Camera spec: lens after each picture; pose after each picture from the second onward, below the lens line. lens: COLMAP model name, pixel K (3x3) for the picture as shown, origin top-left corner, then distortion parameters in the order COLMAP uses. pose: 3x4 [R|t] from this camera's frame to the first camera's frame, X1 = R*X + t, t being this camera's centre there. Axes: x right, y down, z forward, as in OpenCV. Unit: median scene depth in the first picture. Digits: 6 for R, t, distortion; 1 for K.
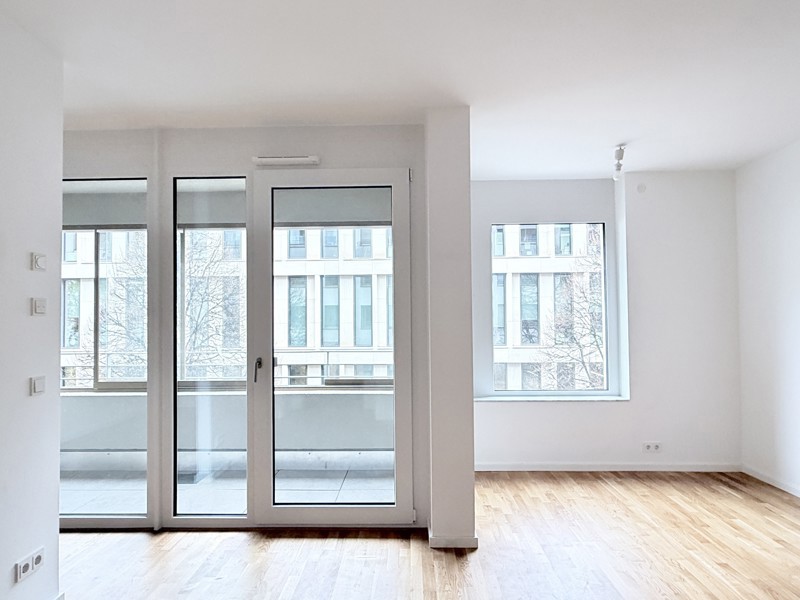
lens RADIAL K [[494.9, 0, 398.6], [0, 494.9, 302.4], [0, 0, 1]] dist [0.004417, 0.000689]
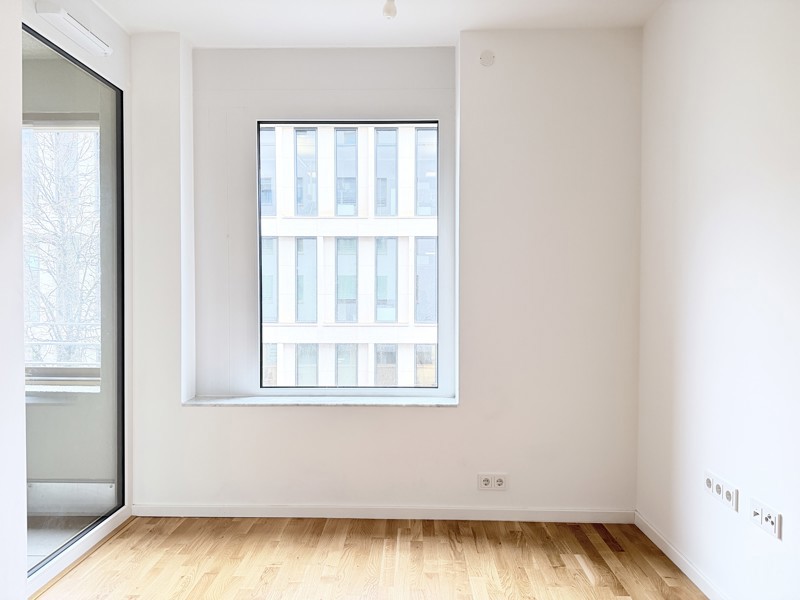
lens RADIAL K [[567.0, 0, 397.3], [0, 567.0, 299.6], [0, 0, 1]] dist [0.034886, -0.022255]
pose [[0.999970, 0.007753, 0.000265, 0.398629], [-0.007758, 0.999046, 0.042966, 0.037946], [0.000068, -0.042967, 0.999076, 0.309798]]
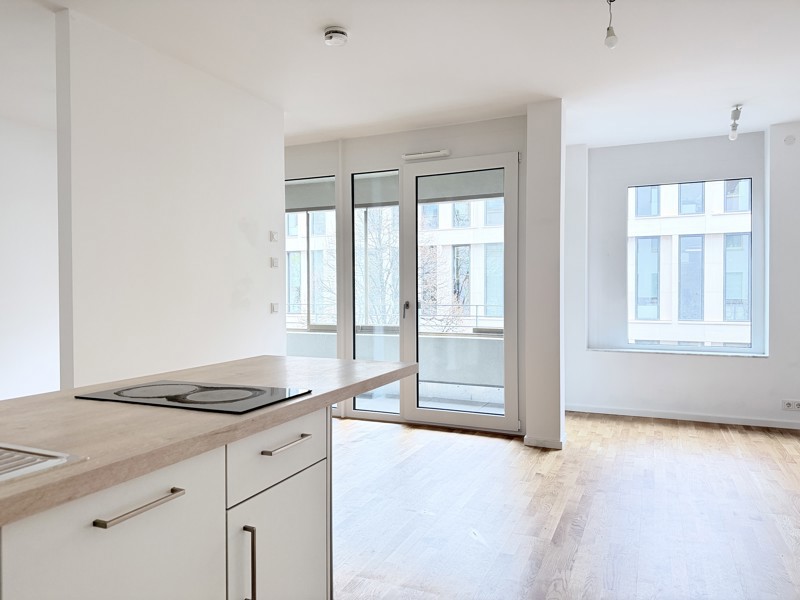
lens RADIAL K [[567.0, 0, 408.4], [0, 567.0, 301.4], [0, 0, 1]] dist [0.034886, -0.022255]
pose [[0.925956, 0.009426, -0.377514, 0.235401], [0.008779, 0.998881, 0.046474, 0.026750], [0.377529, -0.046348, 0.924837, -0.340117]]
